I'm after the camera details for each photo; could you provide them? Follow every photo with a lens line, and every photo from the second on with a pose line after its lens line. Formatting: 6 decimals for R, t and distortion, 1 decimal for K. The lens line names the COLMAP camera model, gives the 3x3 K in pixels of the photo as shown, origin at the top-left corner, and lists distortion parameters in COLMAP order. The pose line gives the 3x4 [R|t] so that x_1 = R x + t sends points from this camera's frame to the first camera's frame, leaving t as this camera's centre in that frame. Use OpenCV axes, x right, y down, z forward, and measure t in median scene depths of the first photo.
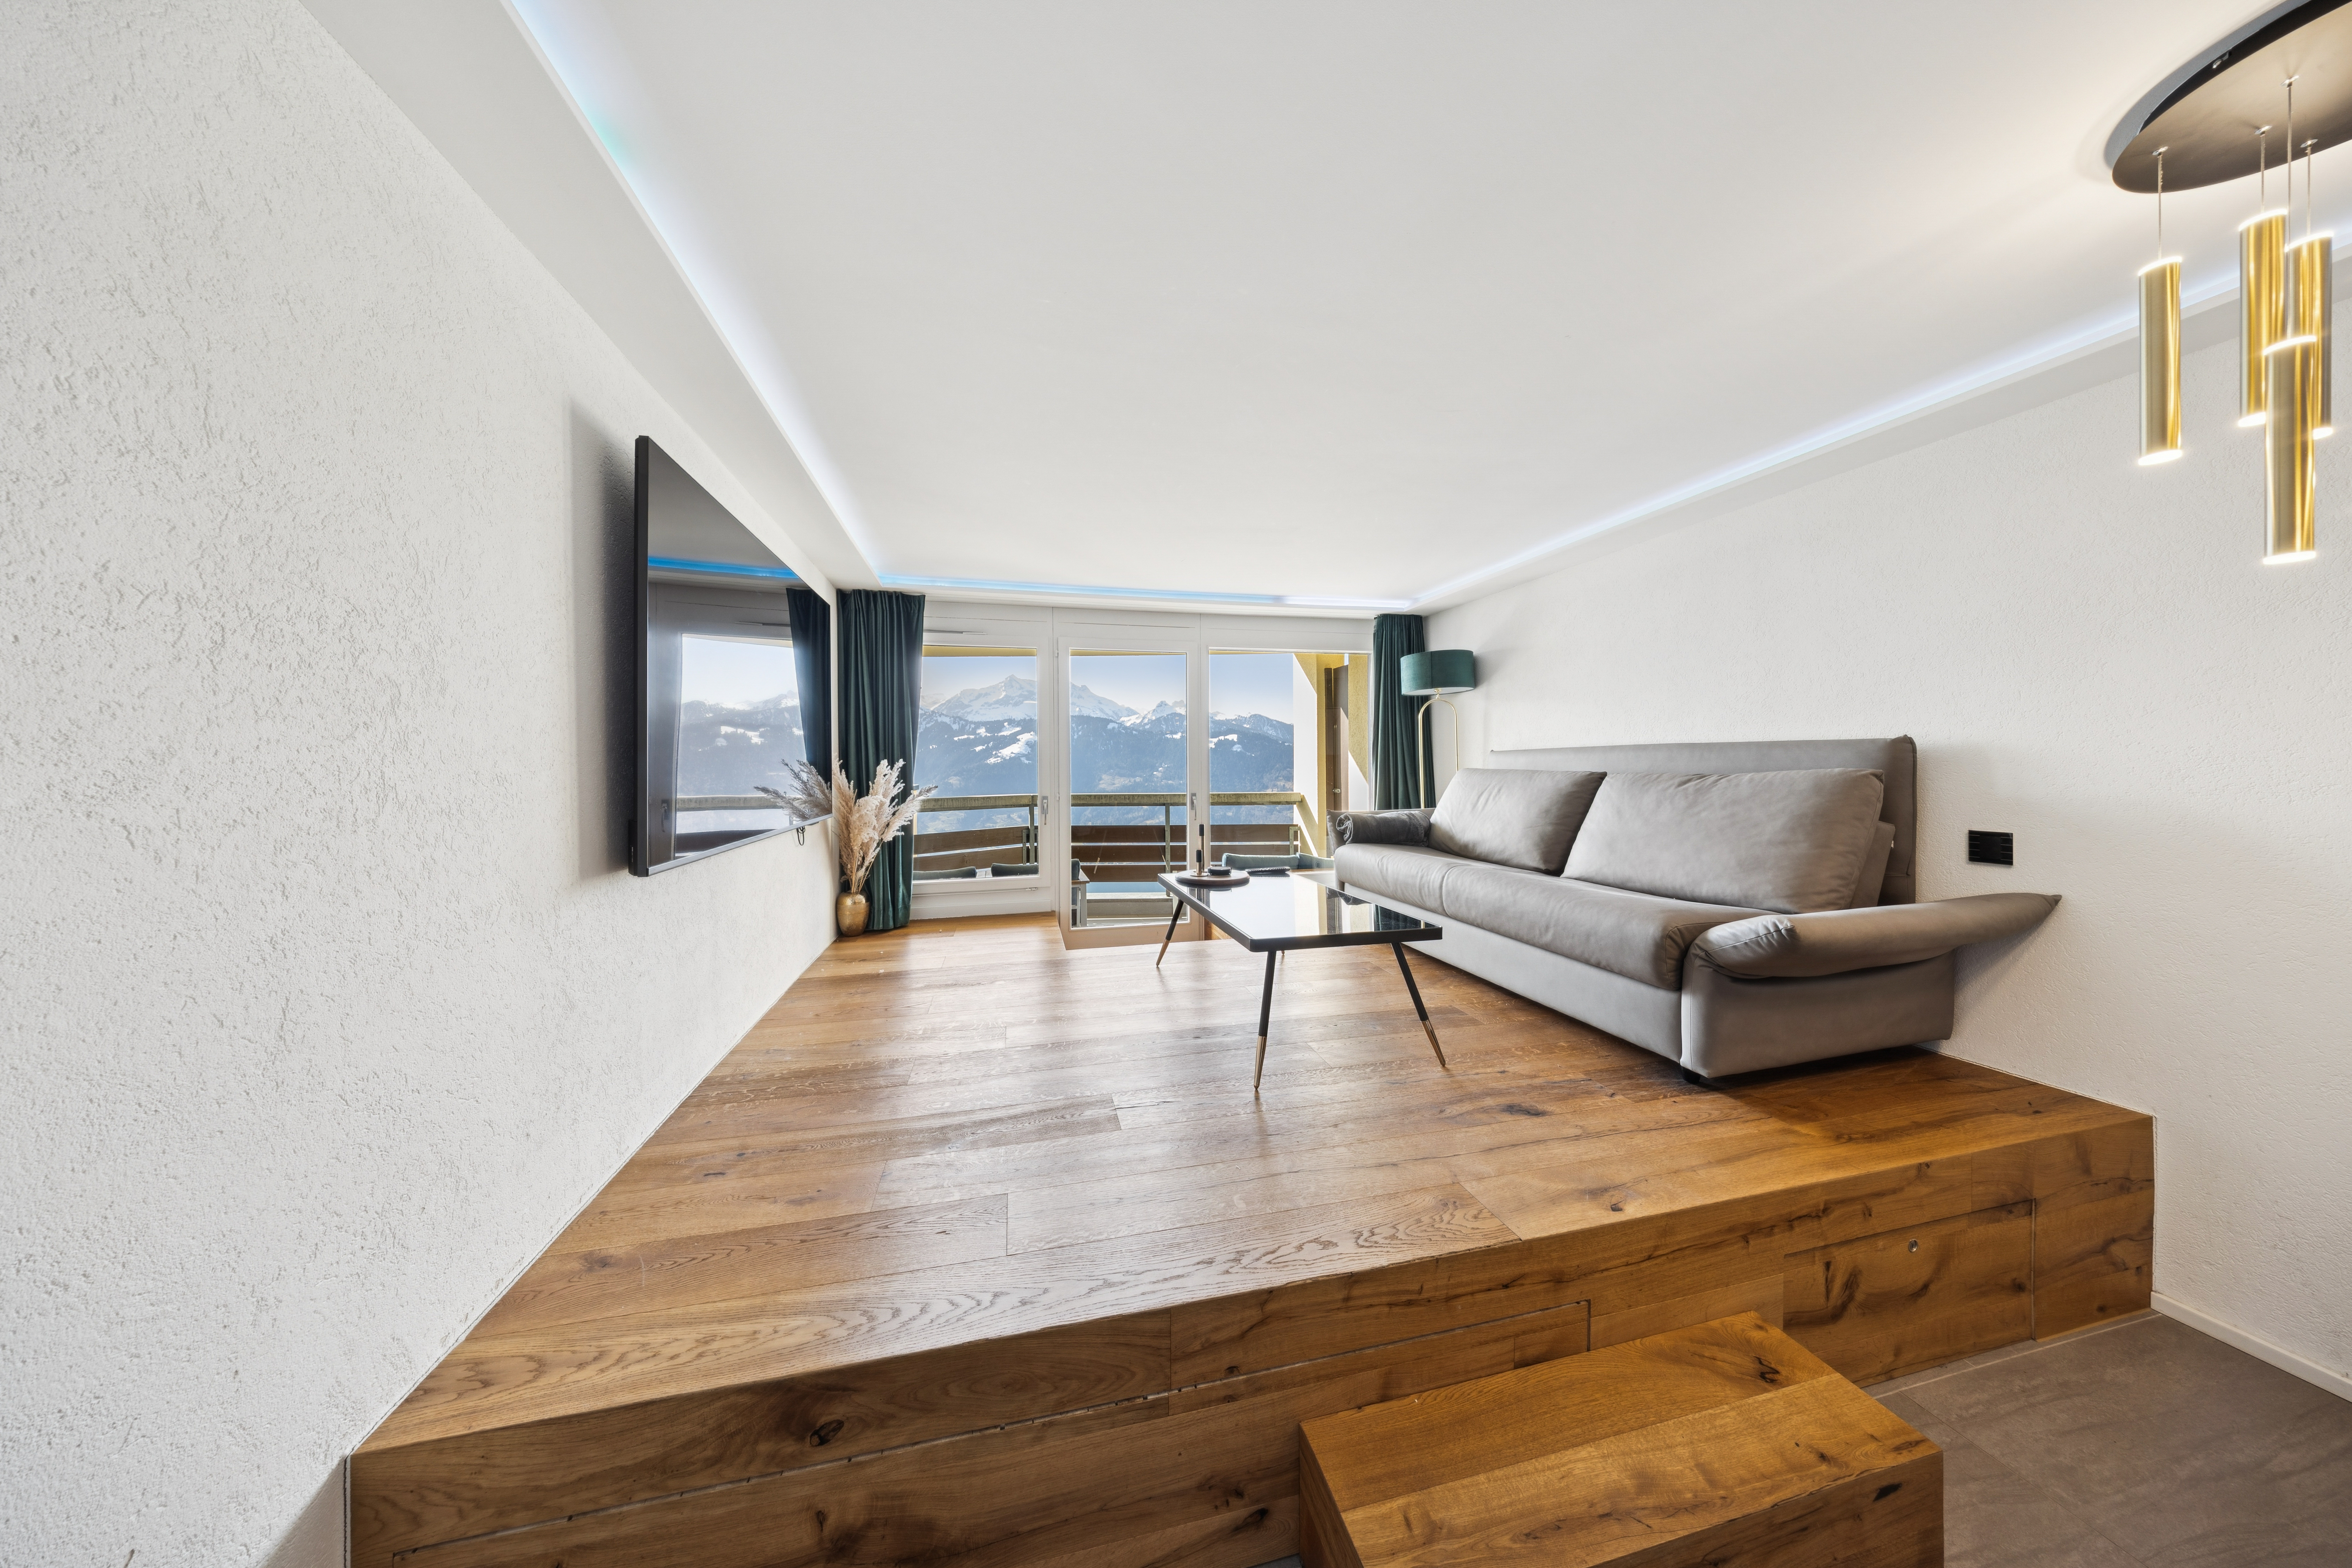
lens RADIAL K [[704.1, 0, 1167.2], [0, 704.1, 768.2], [0, 0, 1]] dist [-0.006206, 0.000831]
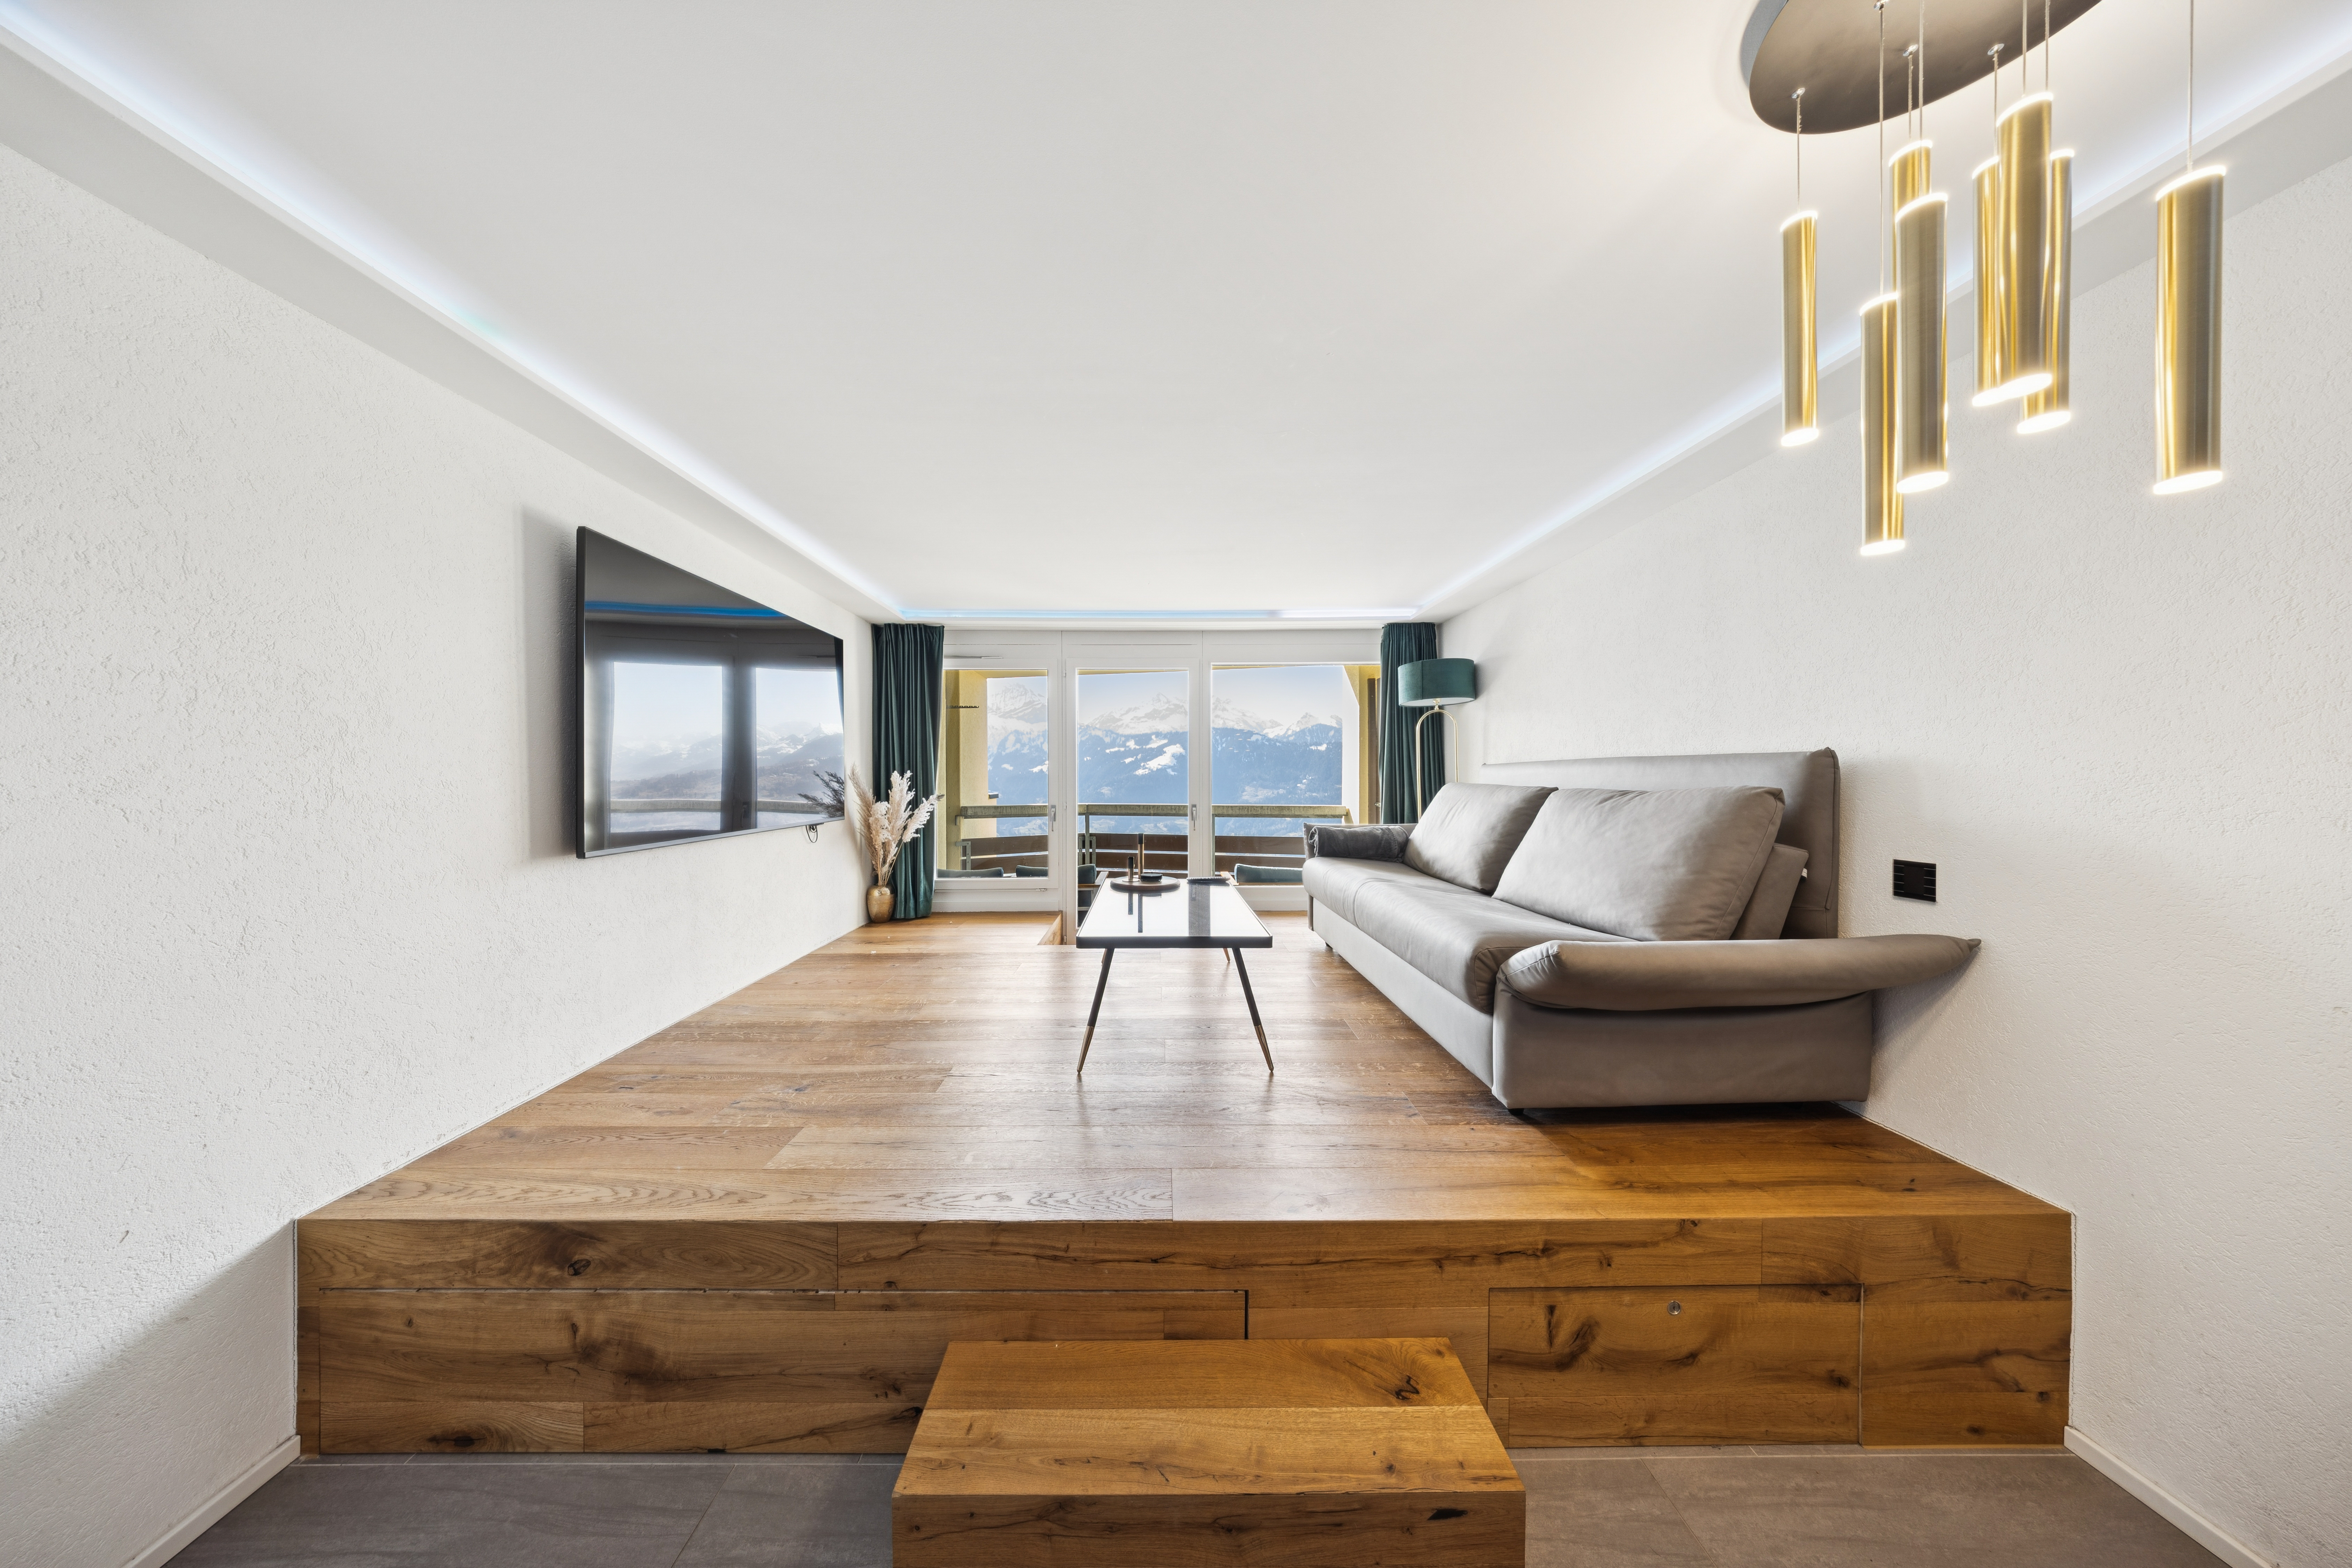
lens RADIAL K [[704.1, 0, 1181.1], [0, 704.1, 784.2], [0, 0, 1]] dist [-0.006206, 0.000831]
pose [[0.974044, 0.008575, -0.226196, 0.717572], [-0.007173, 0.999950, 0.007021, -0.004354], [0.226245, -0.005216, 0.974057, -0.040068]]
